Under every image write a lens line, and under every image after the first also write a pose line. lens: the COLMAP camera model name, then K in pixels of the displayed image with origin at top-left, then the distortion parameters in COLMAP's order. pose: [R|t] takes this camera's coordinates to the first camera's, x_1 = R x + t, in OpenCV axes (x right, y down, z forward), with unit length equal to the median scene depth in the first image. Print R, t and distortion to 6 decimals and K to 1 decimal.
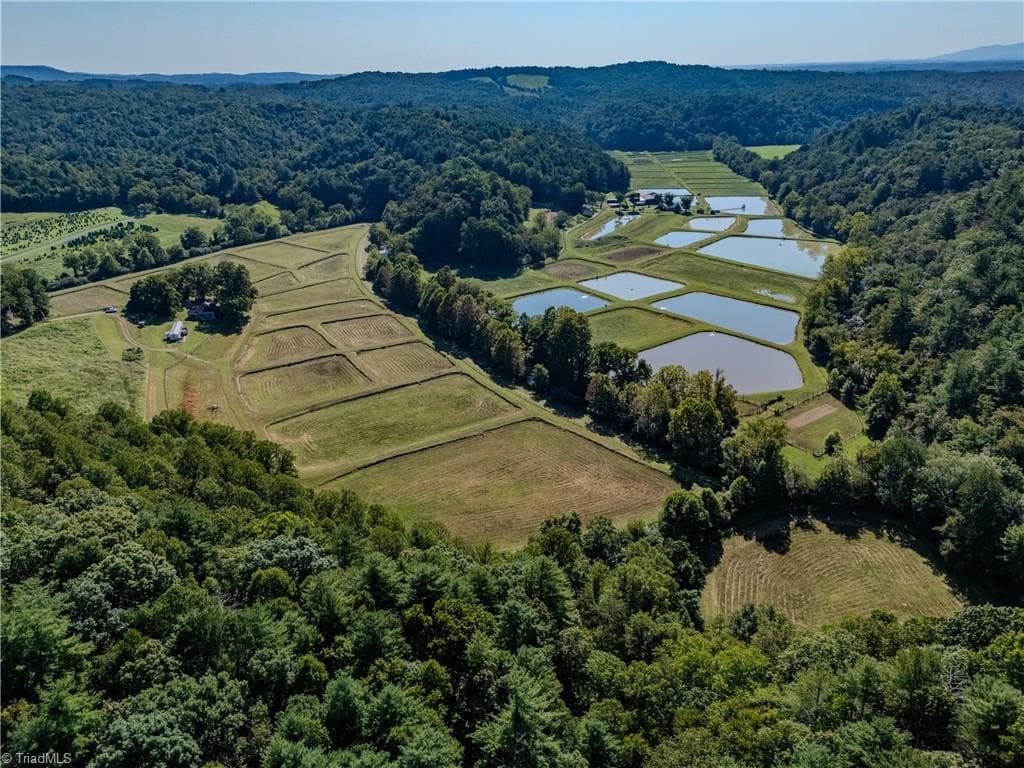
lens RADIAL K [[751.5, 0, 514.5], [0, 751.5, 385.3], [0, 0, 1]] dist [0.092549, -0.069390]
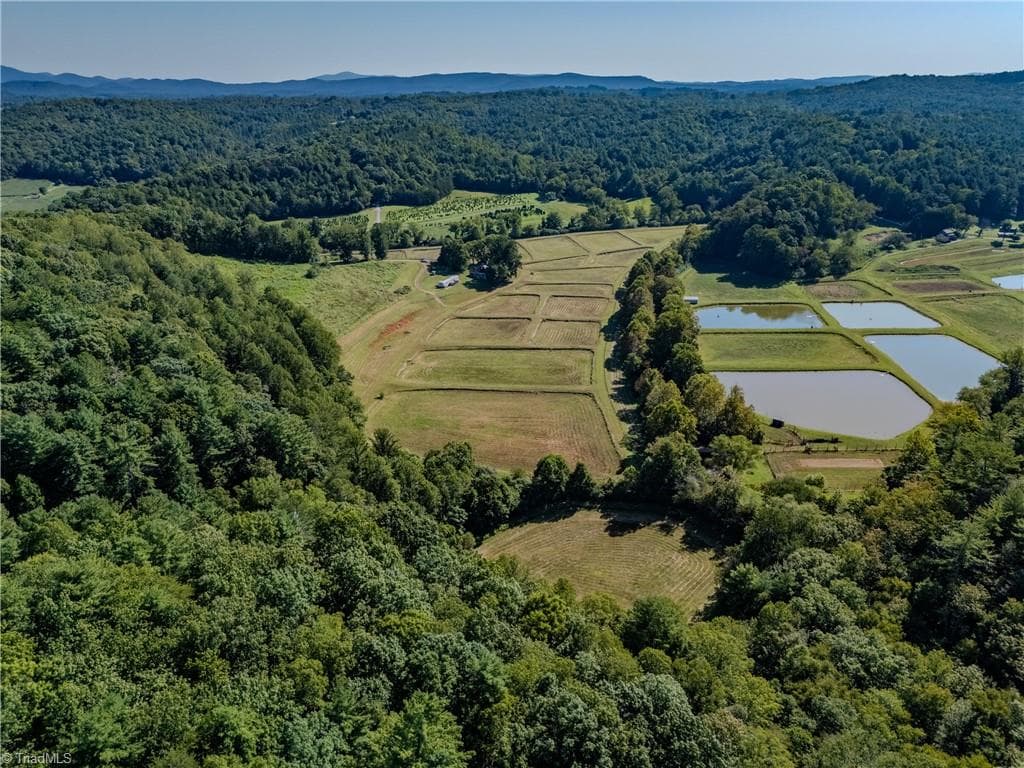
lens RADIAL K [[751.5, 0, 514.5], [0, 751.5, 385.3], [0, 0, 1]] dist [0.092549, -0.069390]
pose [[0.777855, 0.233269, -0.583547, 0.323996], [-0.236544, 0.968948, 0.072022, -0.012372], [0.582227, 0.082011, 0.808879, 0.012847]]
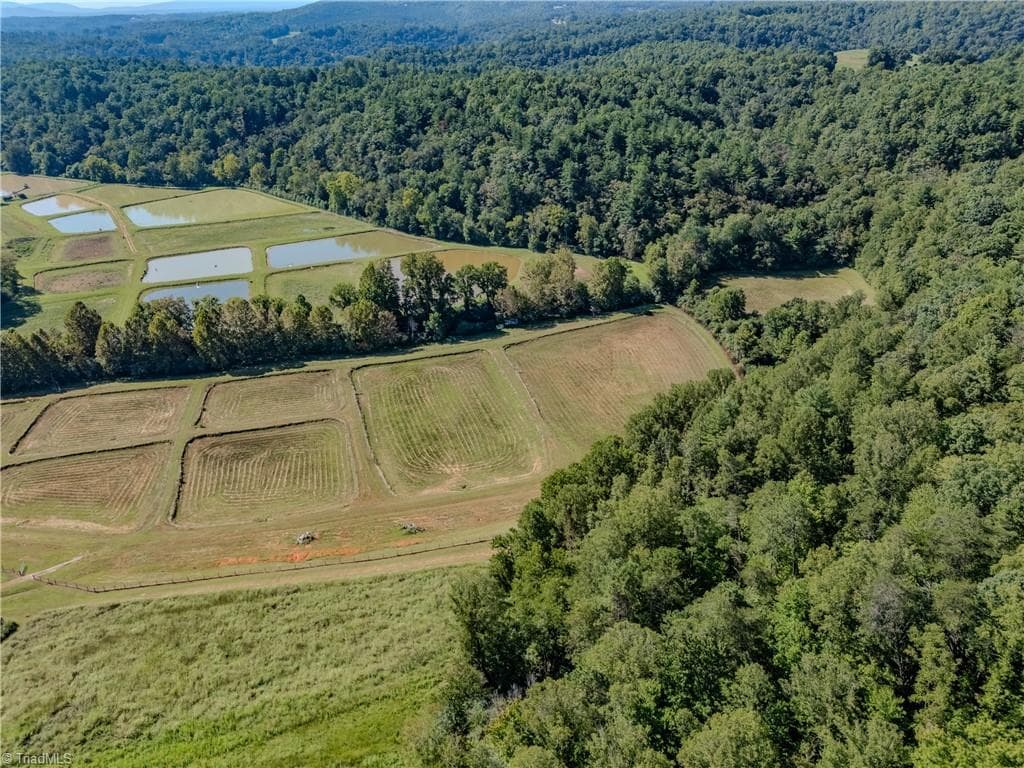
lens RADIAL K [[745.8, 0, 514.2], [0, 745.8, 390.7], [0, 0, 1]] dist [0.097390, -0.073692]
pose [[0.294053, -0.434342, 0.851399, -0.463965], [0.396921, 0.865830, 0.304617, -0.112084], [-0.869475, 0.248364, 0.427000, 0.311032]]
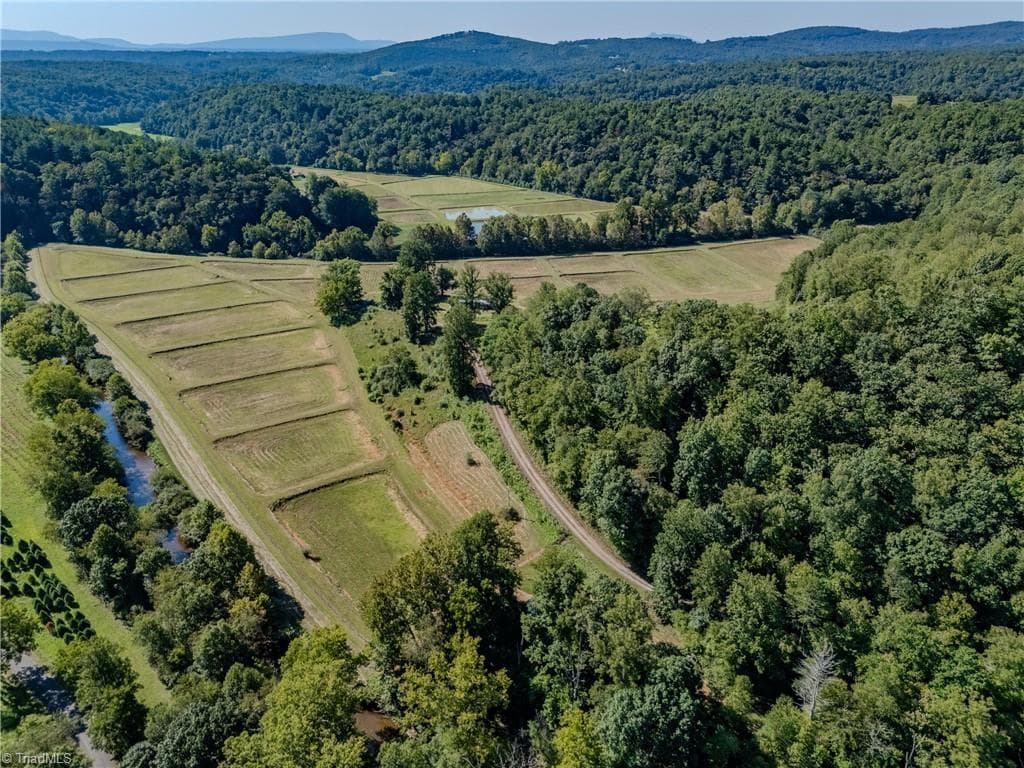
lens RADIAL K [[751.5, 0, 514.5], [0, 751.5, 385.3], [0, 0, 1]] dist [0.092549, -0.069390]
pose [[0.327444, -0.369317, 0.869704, -0.922142], [0.364013, 0.898707, 0.244582, -0.137551], [-0.871938, 0.236497, 0.428712, 0.392480]]
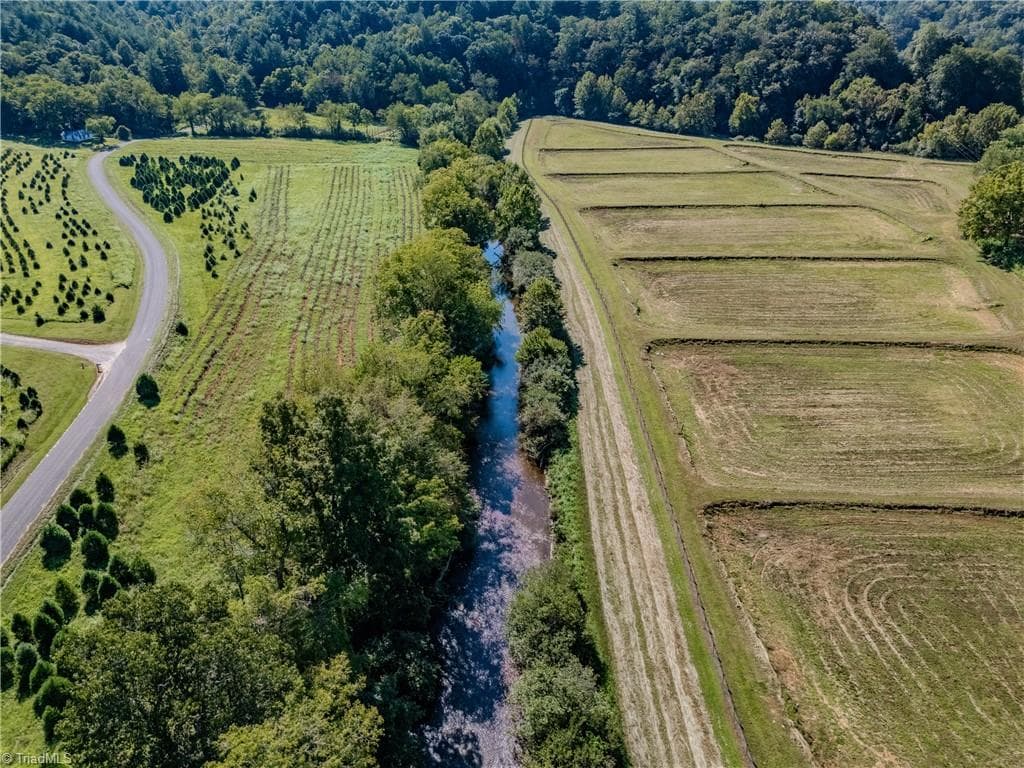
lens RADIAL K [[751.5, 0, 514.5], [0, 751.5, 385.3], [0, 0, 1]] dist [0.092549, -0.069390]
pose [[0.816841, -0.259933, 0.514980, -0.700585], [0.229502, 0.965468, 0.123288, -0.114701], [-0.529244, 0.017482, 0.848290, 0.644067]]
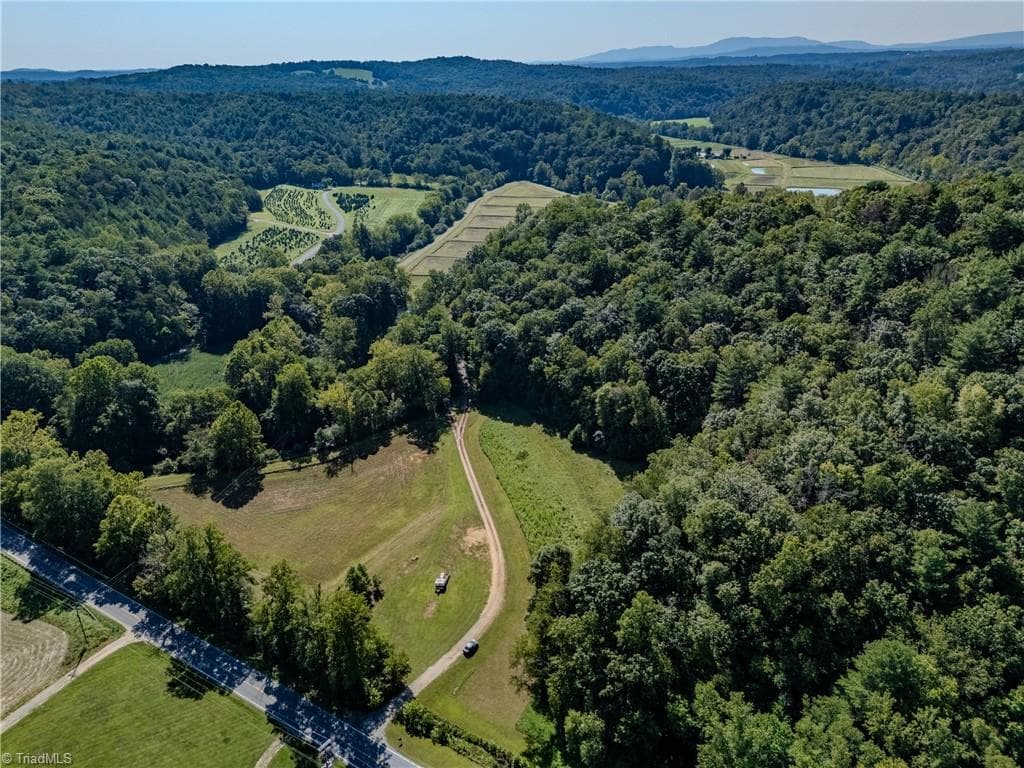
lens RADIAL K [[751.5, 0, 514.5], [0, 751.5, 385.3], [0, 0, 1]] dist [0.092549, -0.069390]
pose [[0.920626, -0.157846, 0.357118, -0.851943], [0.157699, 0.987039, 0.029732, 0.091149], [-0.357183, 0.028946, 0.933586, -0.159224]]
